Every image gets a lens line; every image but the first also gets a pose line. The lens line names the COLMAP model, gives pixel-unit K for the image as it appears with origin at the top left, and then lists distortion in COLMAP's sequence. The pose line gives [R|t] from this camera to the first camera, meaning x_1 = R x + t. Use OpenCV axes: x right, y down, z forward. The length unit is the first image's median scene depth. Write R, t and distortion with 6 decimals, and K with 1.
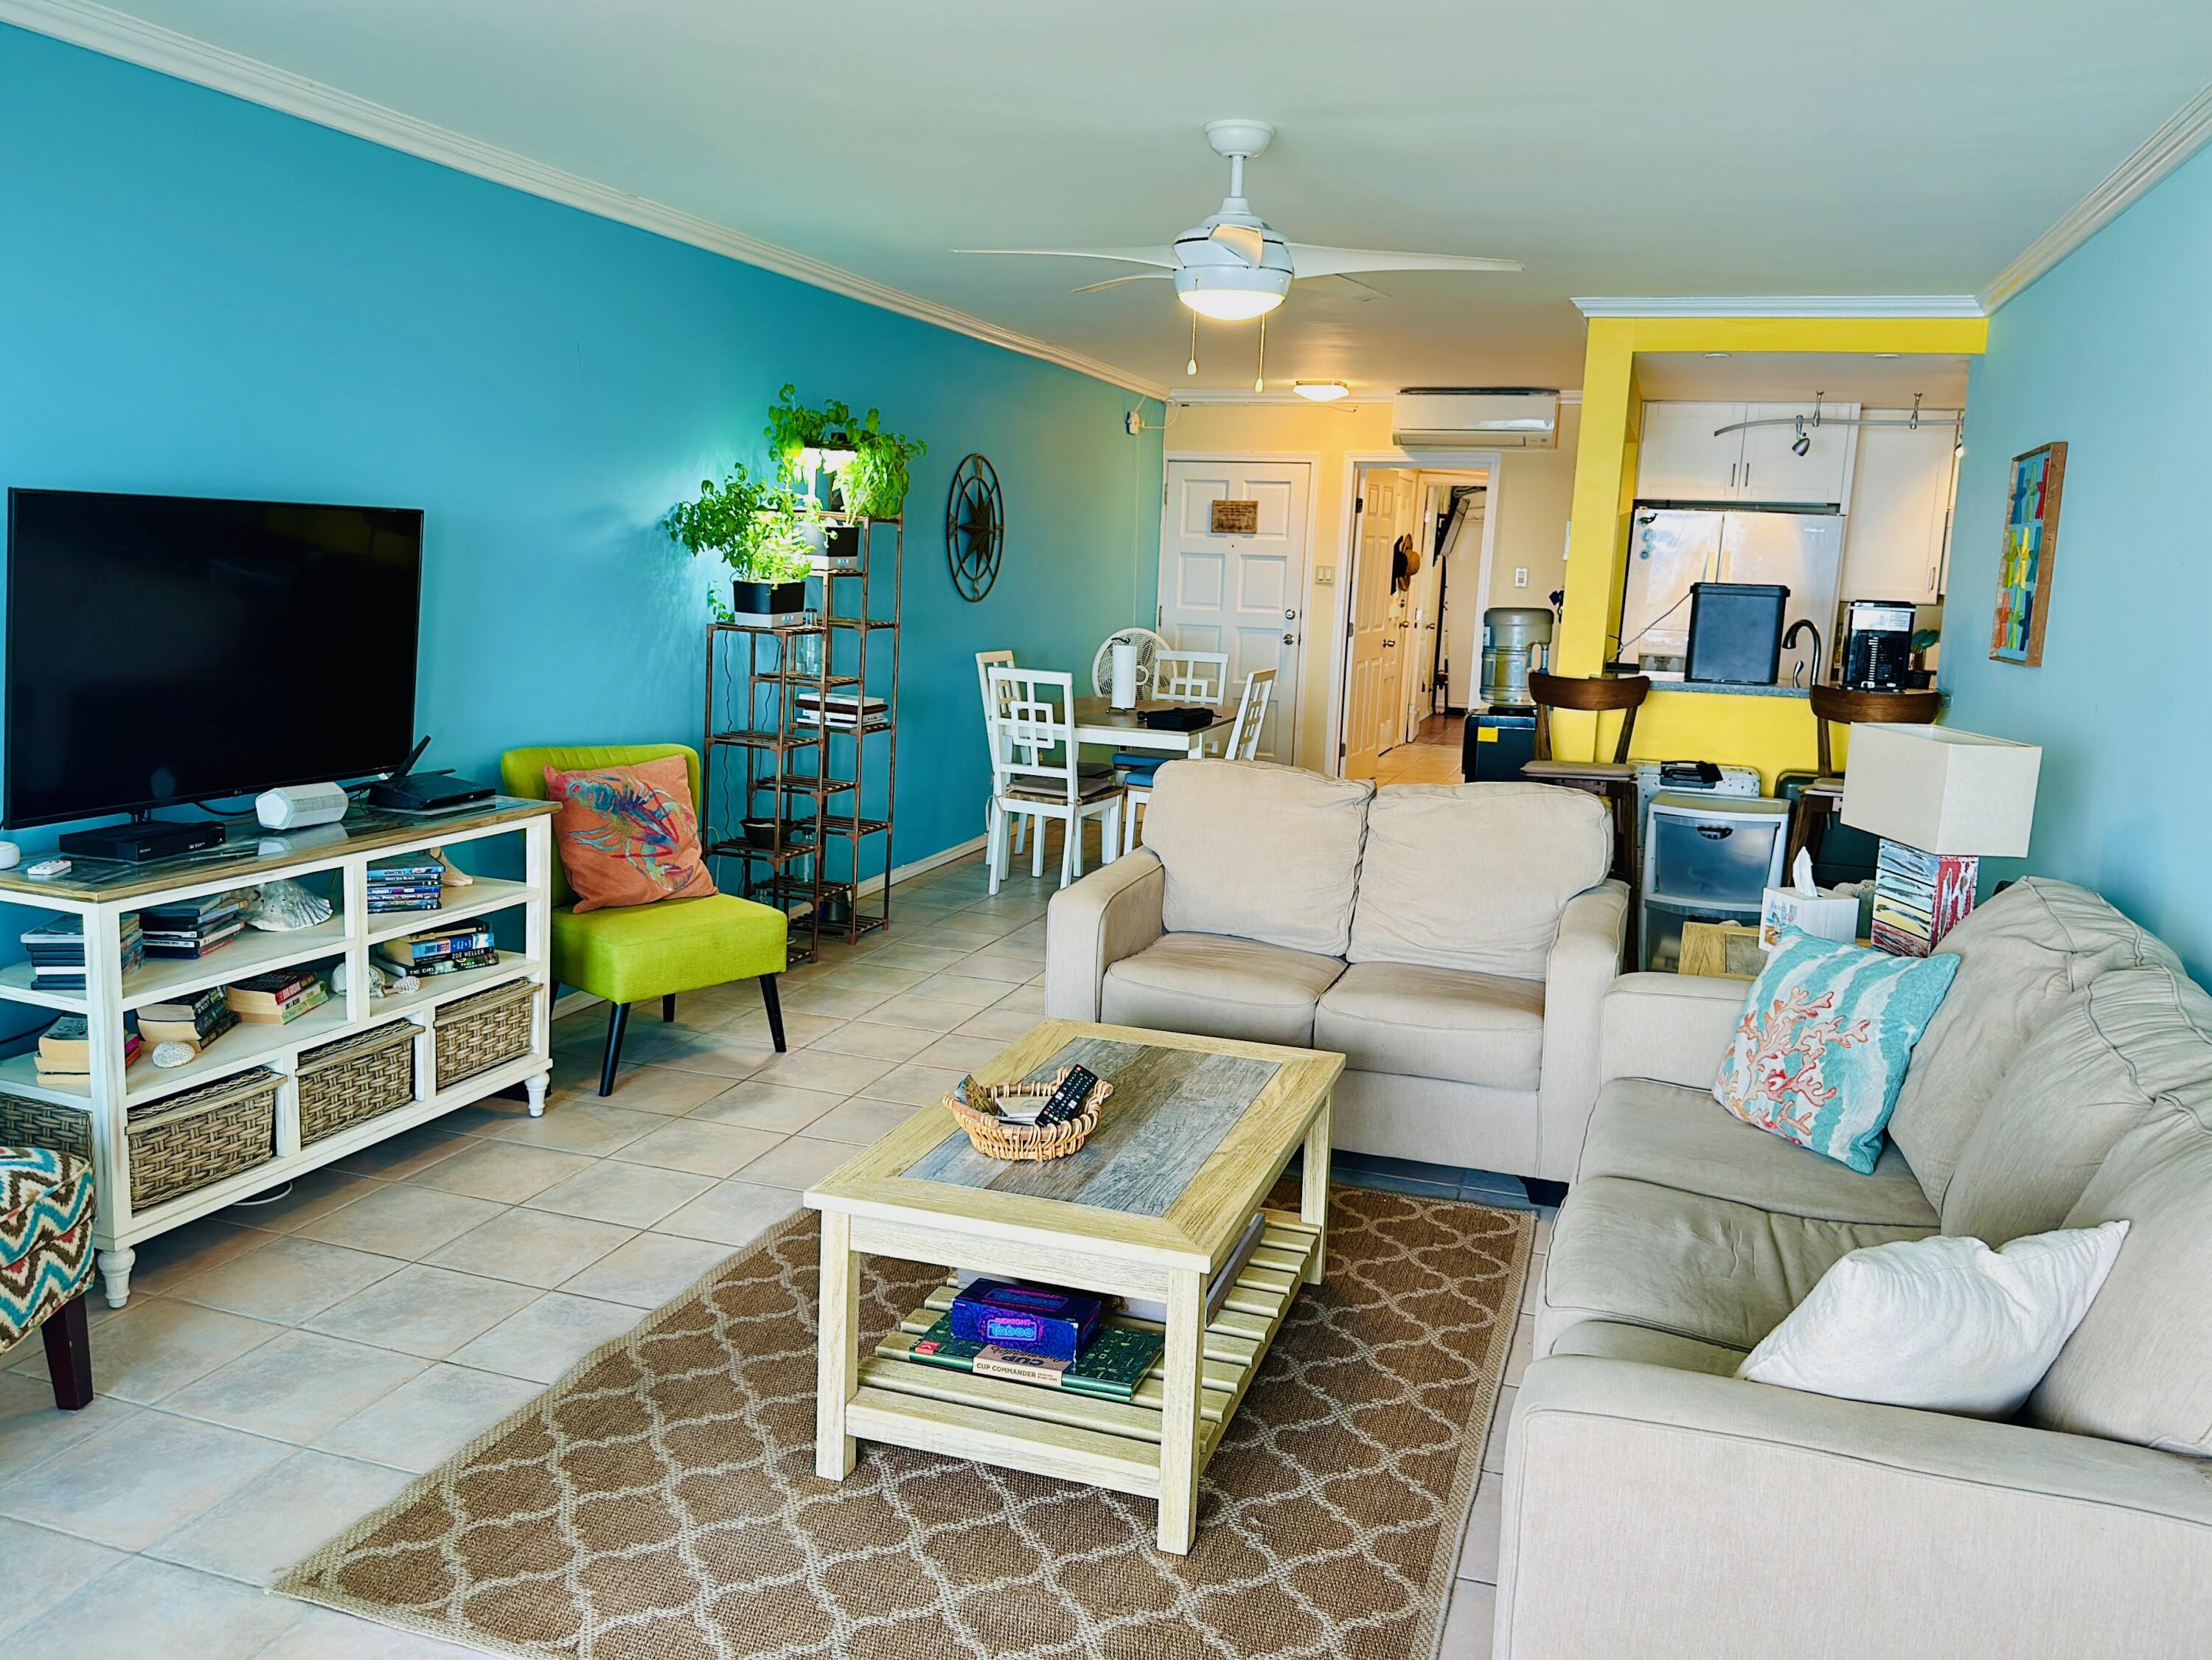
lens RADIAL K [[1725.2, 0, 1107.7], [0, 1725.2, 821.4], [0, 0, 1]] dist [0.062588, -0.000319]
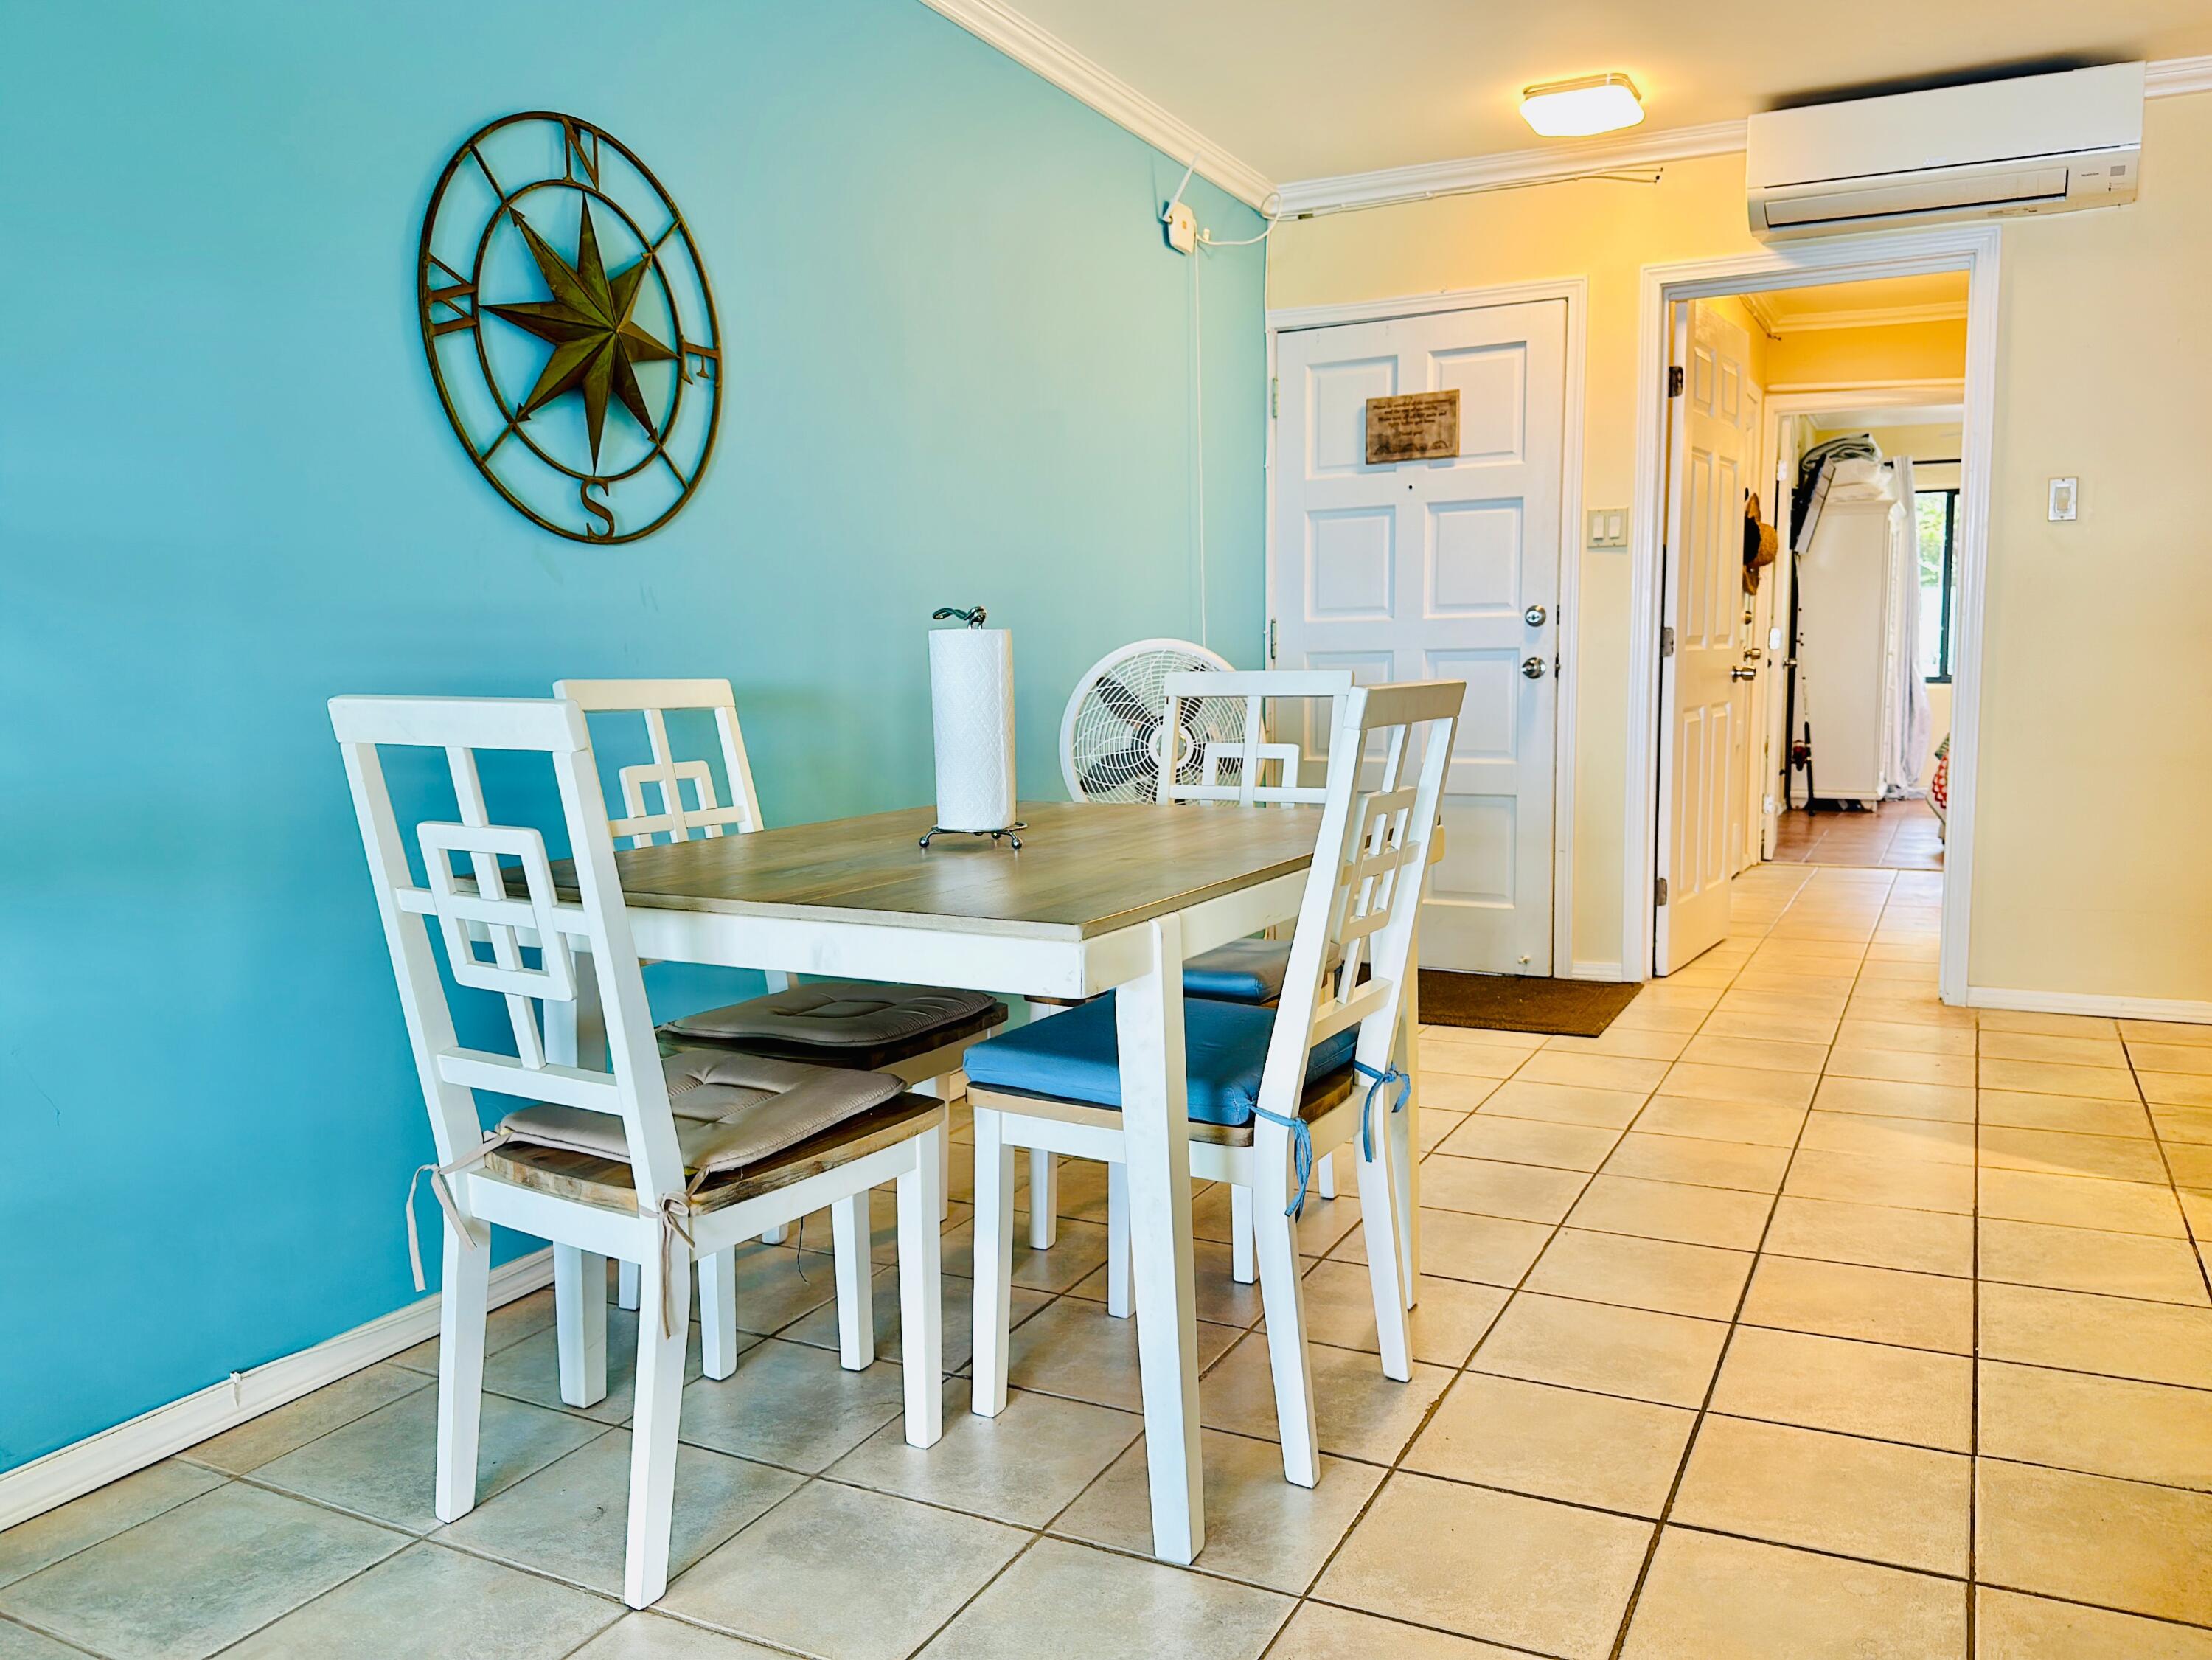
lens RADIAL K [[1725.2, 0, 1106.1], [0, 1725.2, 842.3], [0, 0, 1]] dist [0.062588, -0.000319]
pose [[0.987516, -0.035881, -0.153380, 0.059349], [0.027628, 0.998071, -0.055601, -0.033087], [0.155079, 0.050669, 0.986602, 0.507726]]
